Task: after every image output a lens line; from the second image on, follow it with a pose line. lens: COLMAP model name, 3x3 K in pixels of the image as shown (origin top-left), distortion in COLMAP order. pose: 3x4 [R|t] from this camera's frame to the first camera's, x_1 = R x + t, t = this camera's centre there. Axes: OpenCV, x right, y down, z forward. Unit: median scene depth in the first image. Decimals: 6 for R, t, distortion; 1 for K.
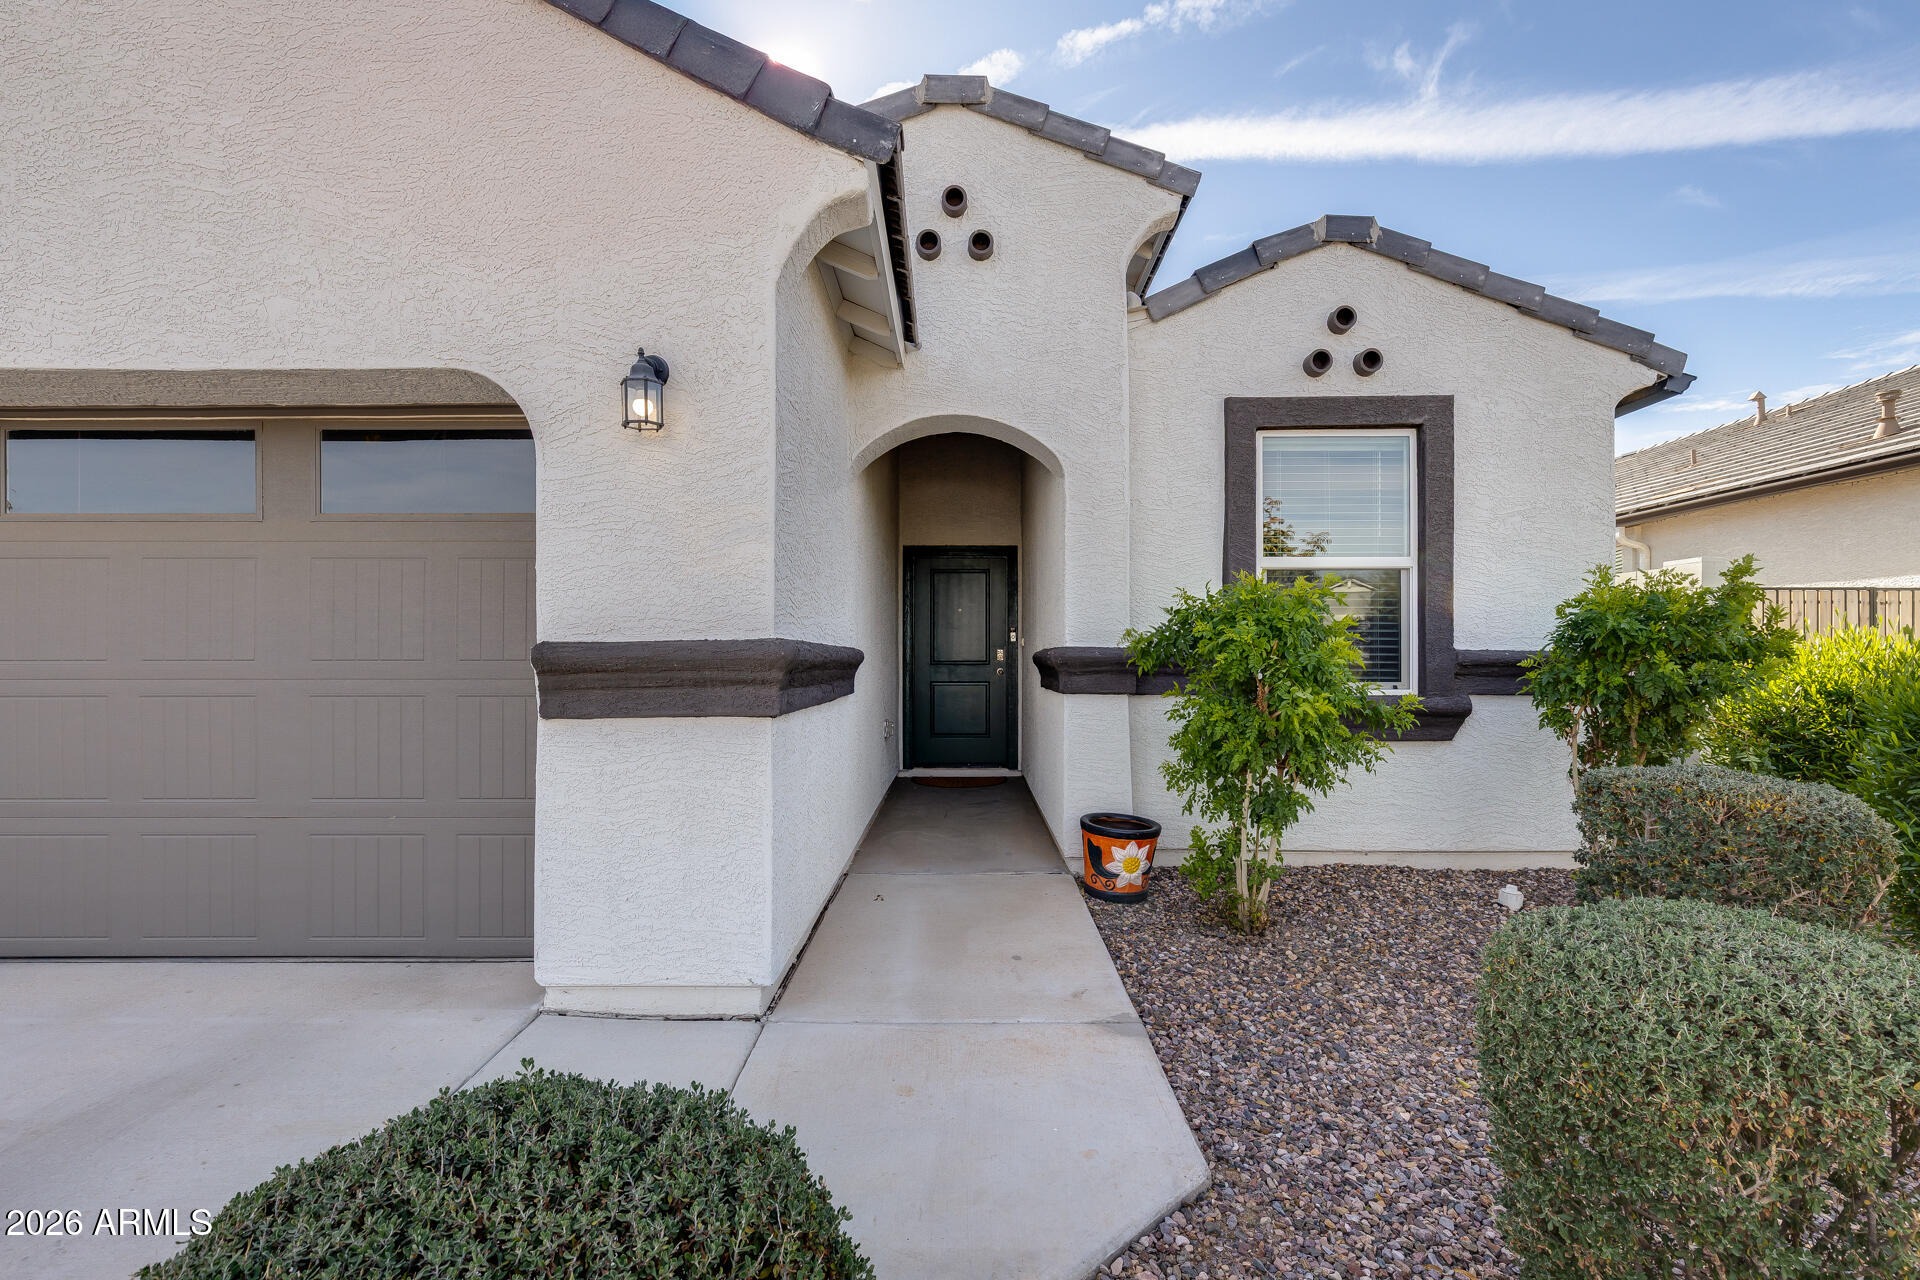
lens RADIAL K [[874.0, 0, 965.7], [0, 874.0, 652.9], [0, 0, 1]] dist [0.001555, 0.000138]
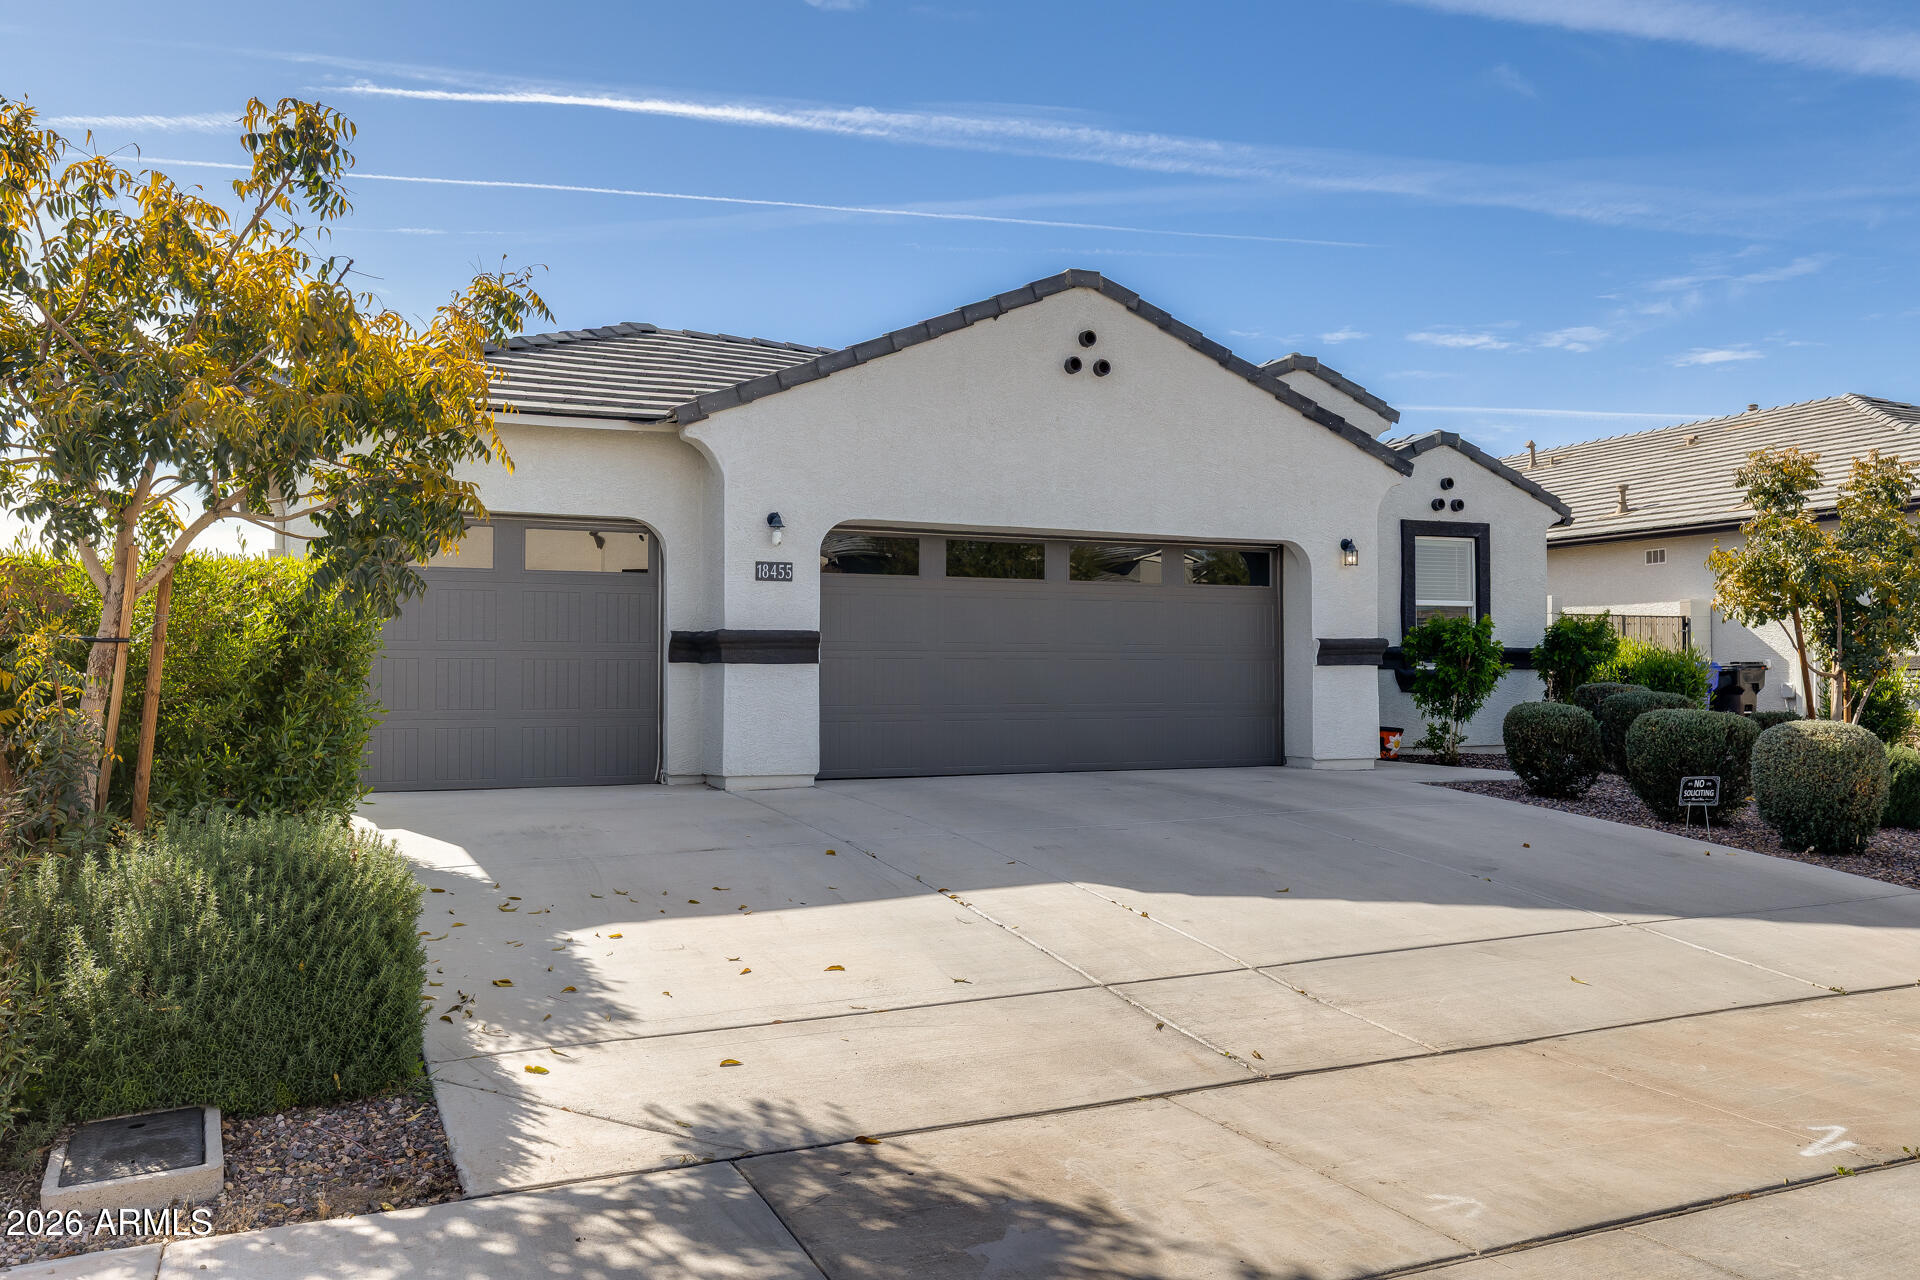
lens RADIAL K [[1512.7, 0, 959.1], [0, 1512.7, 641.7], [0, 0, 1]] dist [0.000084, -0.001754]
pose [[0.908071, 0.010528, 0.418685, -2.140340], [-0.006036, 0.999909, -0.012052, 0.036126], [-0.418774, 0.008417, 0.908052, -1.773197]]
